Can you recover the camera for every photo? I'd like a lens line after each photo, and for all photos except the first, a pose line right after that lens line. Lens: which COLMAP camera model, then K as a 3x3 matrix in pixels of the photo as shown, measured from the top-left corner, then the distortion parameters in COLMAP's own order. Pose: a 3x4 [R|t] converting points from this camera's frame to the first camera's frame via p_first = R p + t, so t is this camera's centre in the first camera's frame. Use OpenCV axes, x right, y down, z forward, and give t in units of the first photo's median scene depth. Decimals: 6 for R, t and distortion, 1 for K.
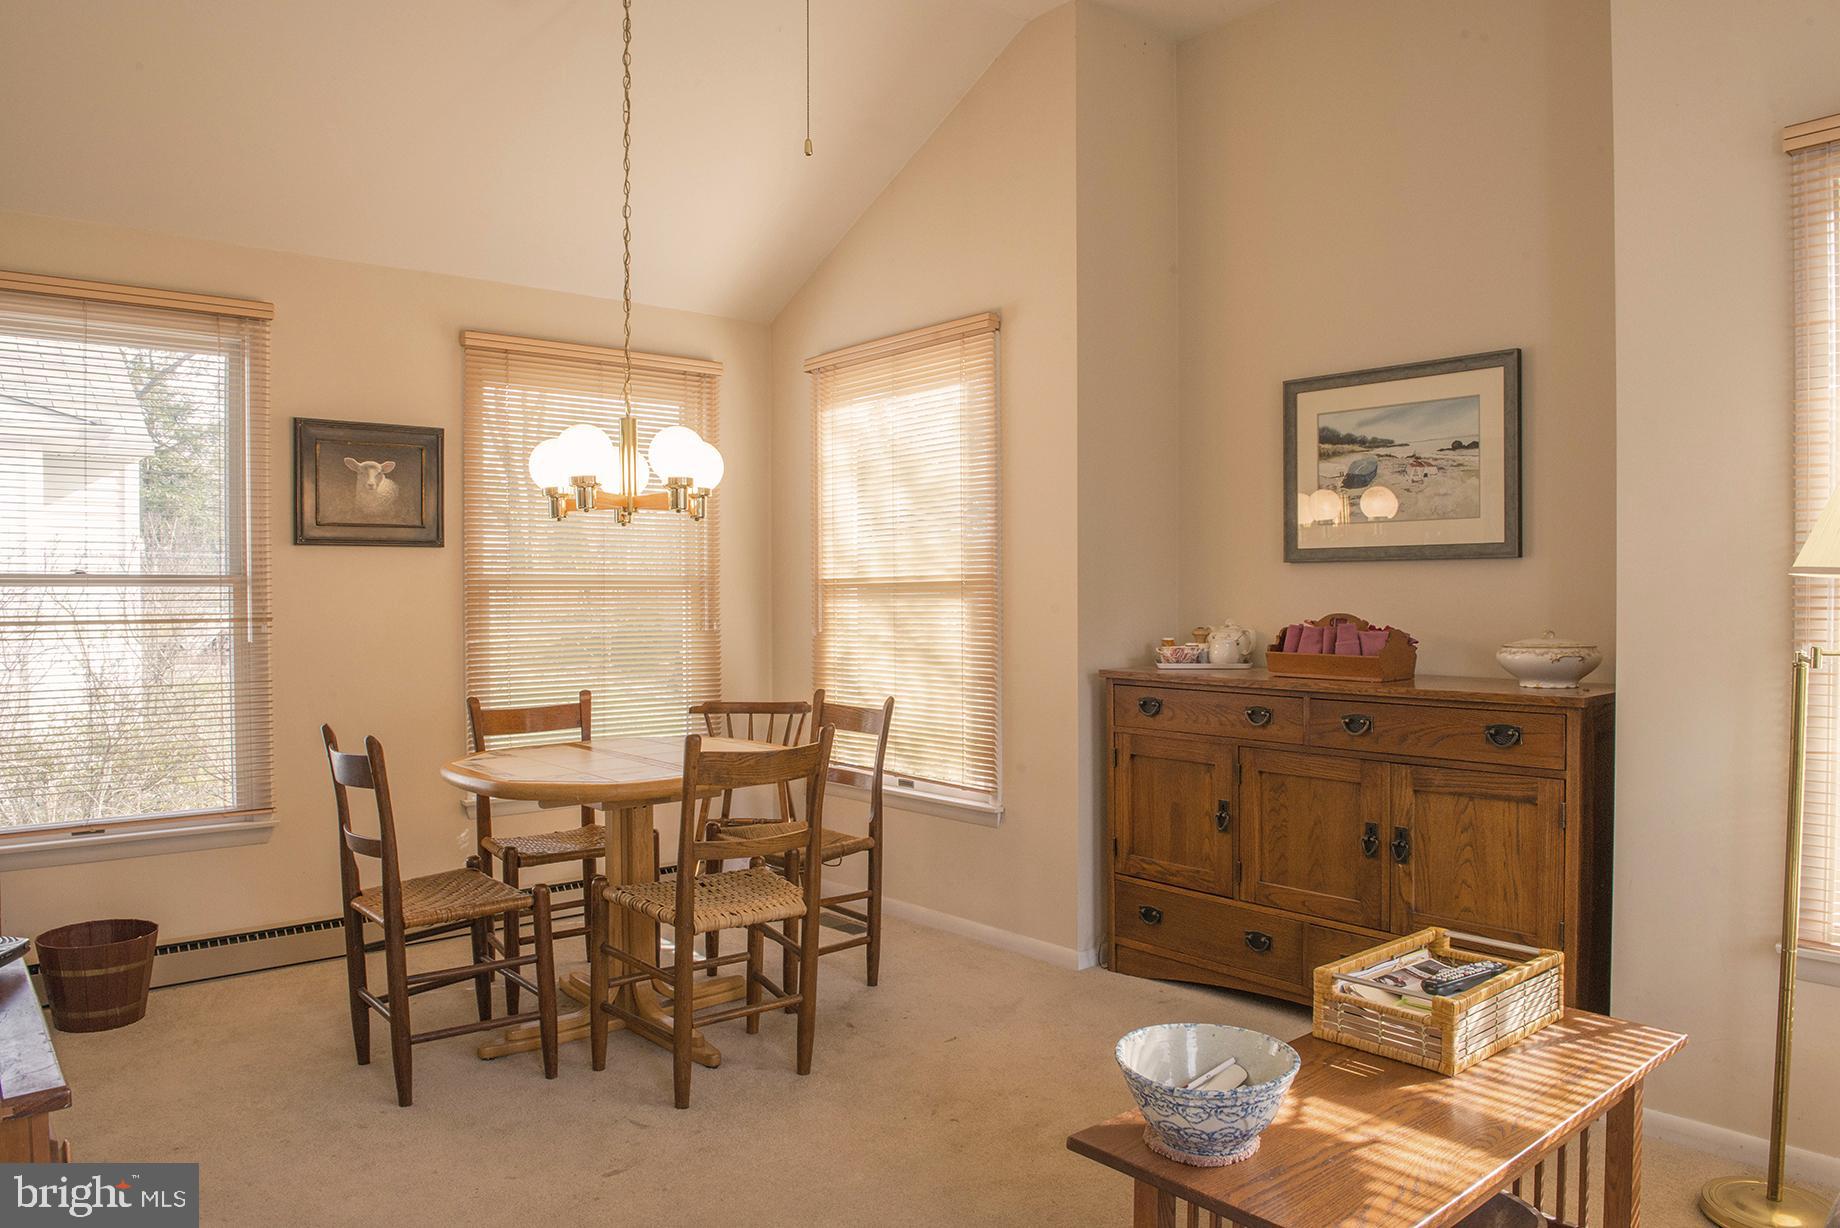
lens RADIAL K [[1252.2, 0, 914.5], [0, 1252.2, 619.0], [0, 0, 1]] dist [-0.049425, -0.006878]
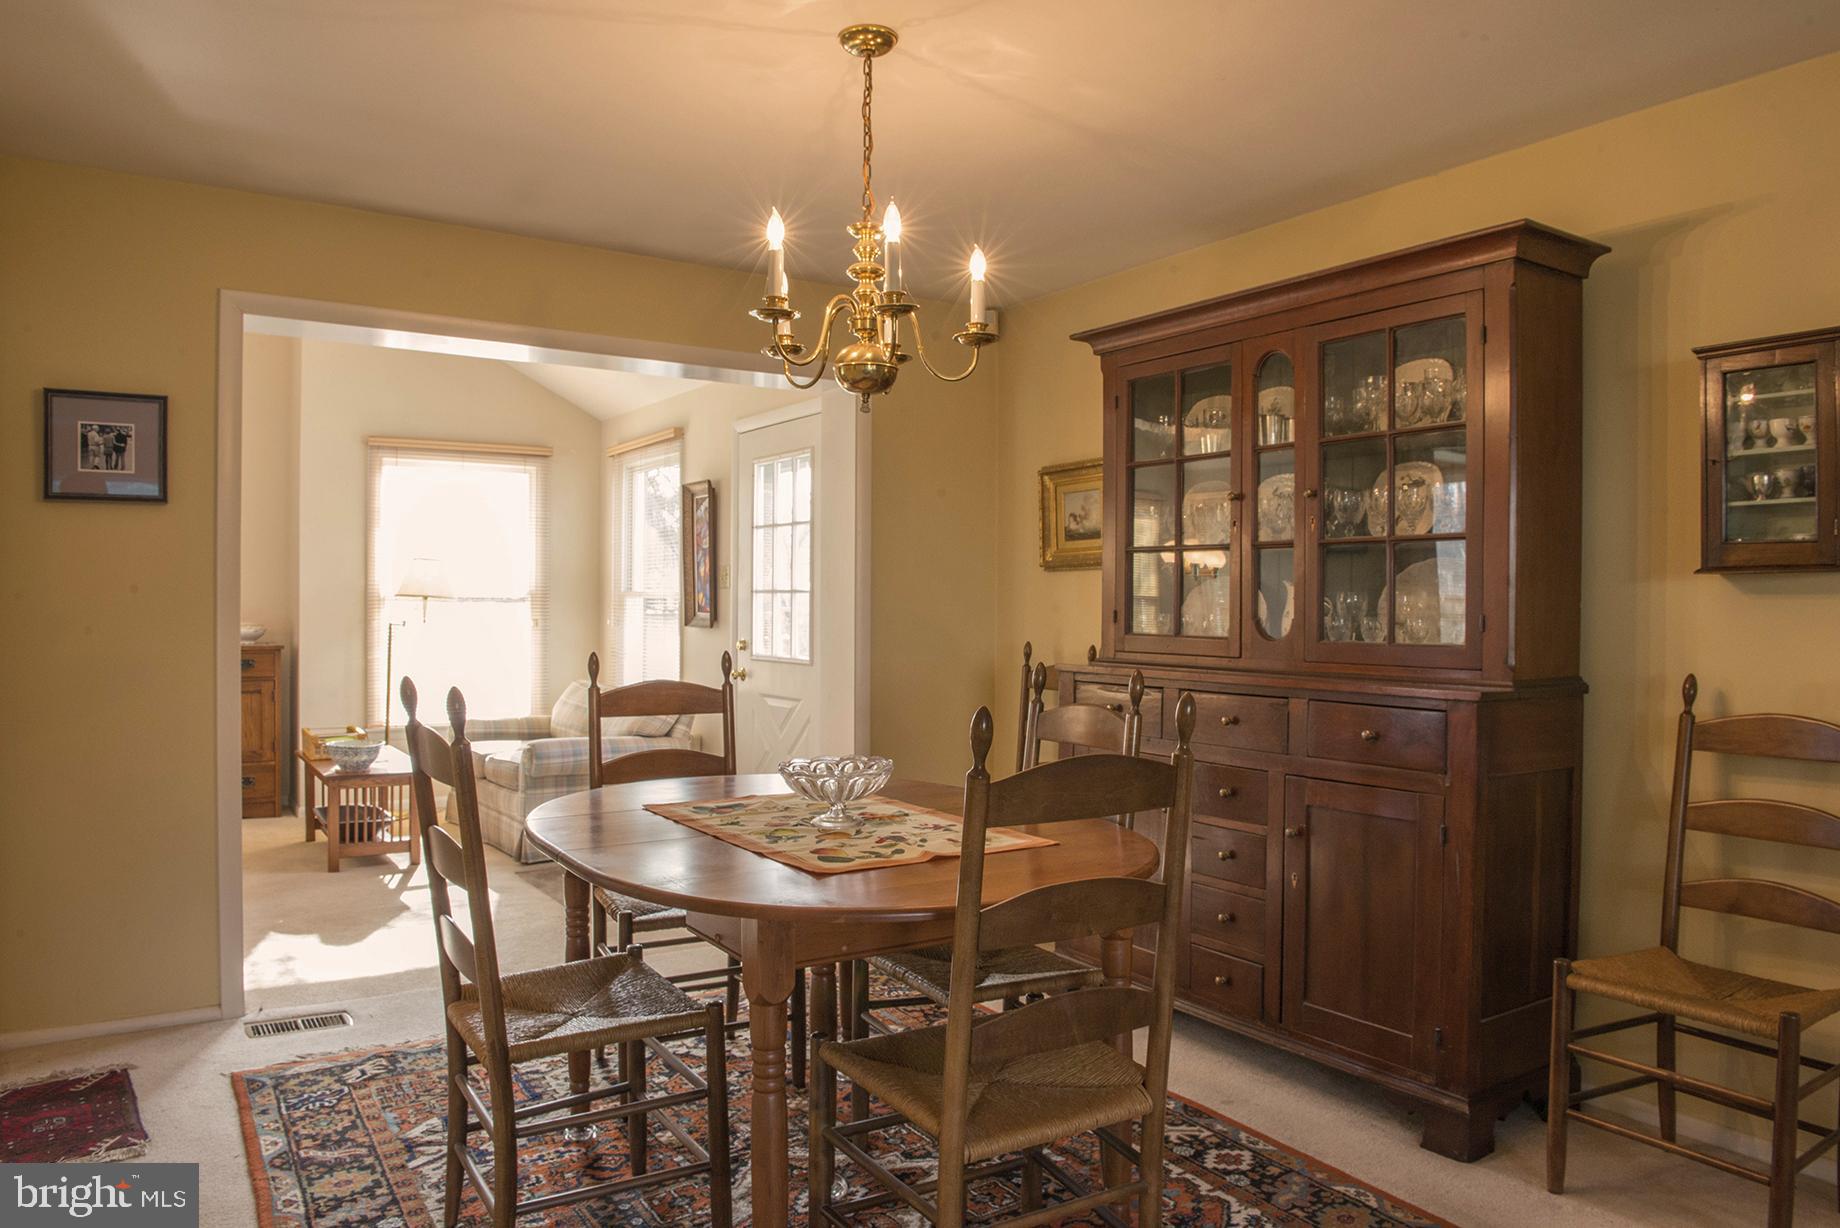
lens RADIAL K [[1252.2, 0, 902.3], [0, 1252.2, 607.5], [0, 0, 1]] dist [-0.049425, -0.006878]
pose [[0.135331, 0.001170, 0.990800, -1.369130], [0.010695, 0.999939, -0.002641, 0.007874], [-0.990743, 0.010954, 0.135310, -0.430105]]
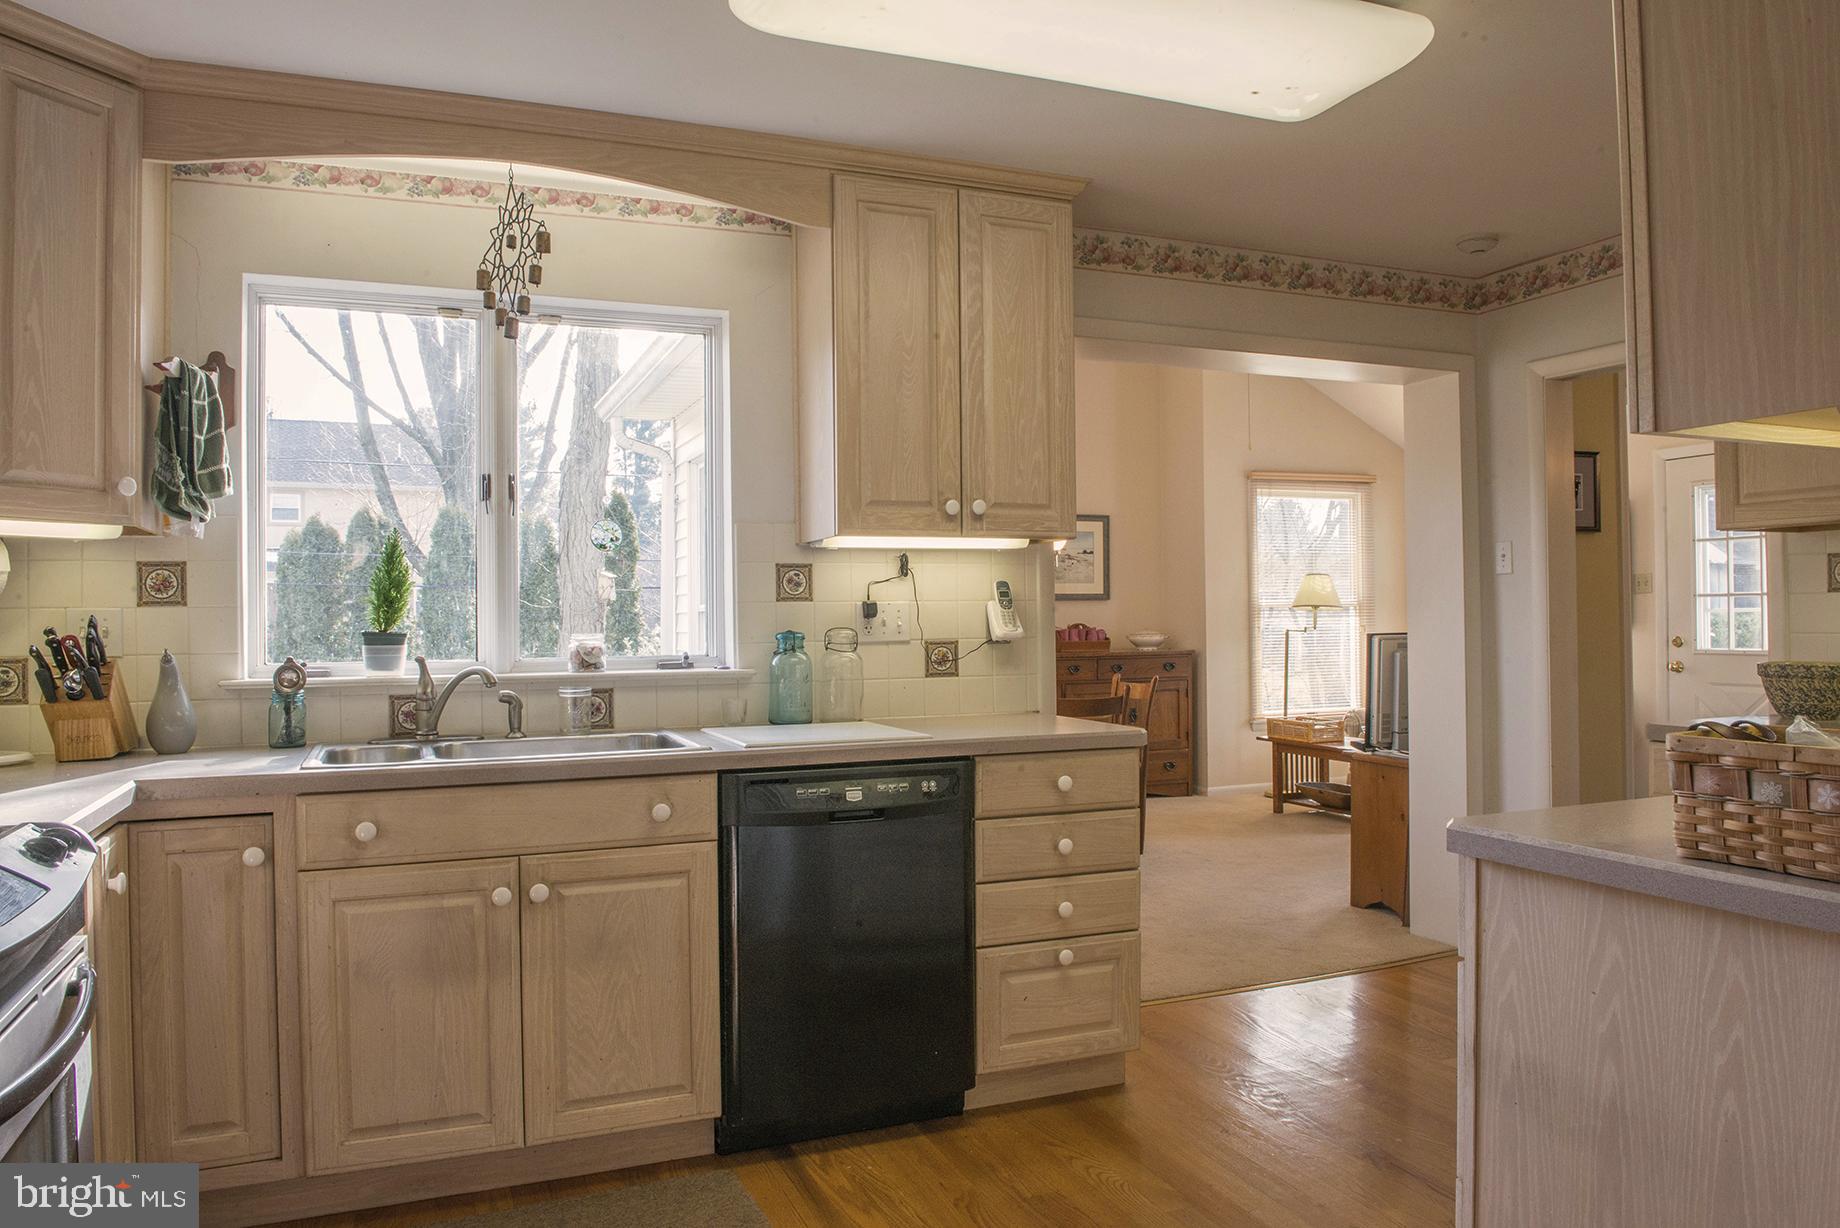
lens RADIAL K [[1252.2, 0, 918.7], [0, 1252.2, 616.8], [0, 0, 1]] dist [-0.049425, -0.006878]
pose [[0.310812, -0.000245, 0.950471, -1.943889], [0.028780, 0.999544, -0.009154, -0.003795], [-0.950035, 0.030199, 0.310678, 0.568130]]
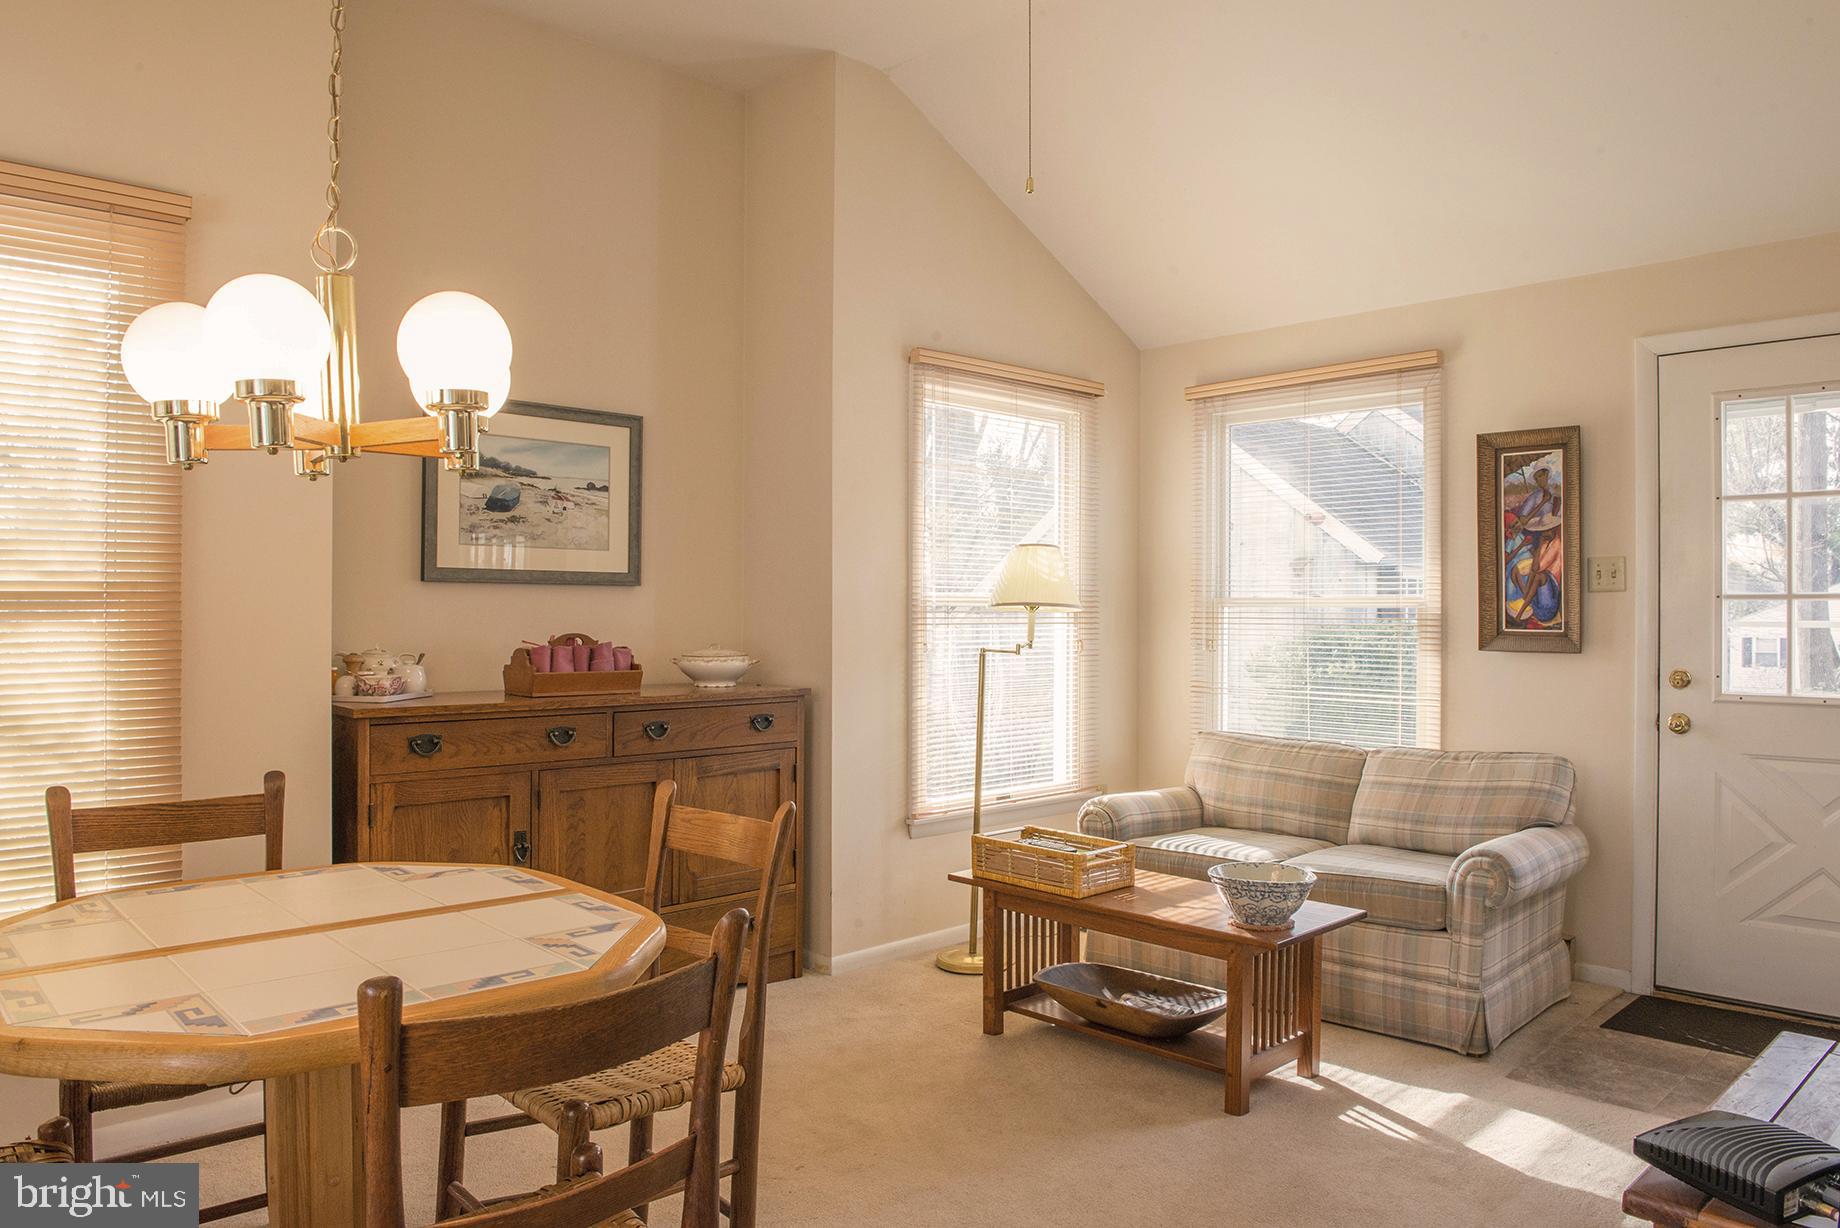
lens RADIAL K [[1252.2, 0, 910.0], [0, 1252.2, 608.8], [0, 0, 1]] dist [-0.049425, -0.006878]
pose [[-0.059098, 0.005730, 0.998236, -0.746015], [0.016140, 0.999858, -0.004784, -0.015862], [-0.998122, 0.015829, -0.059182, 0.780006]]
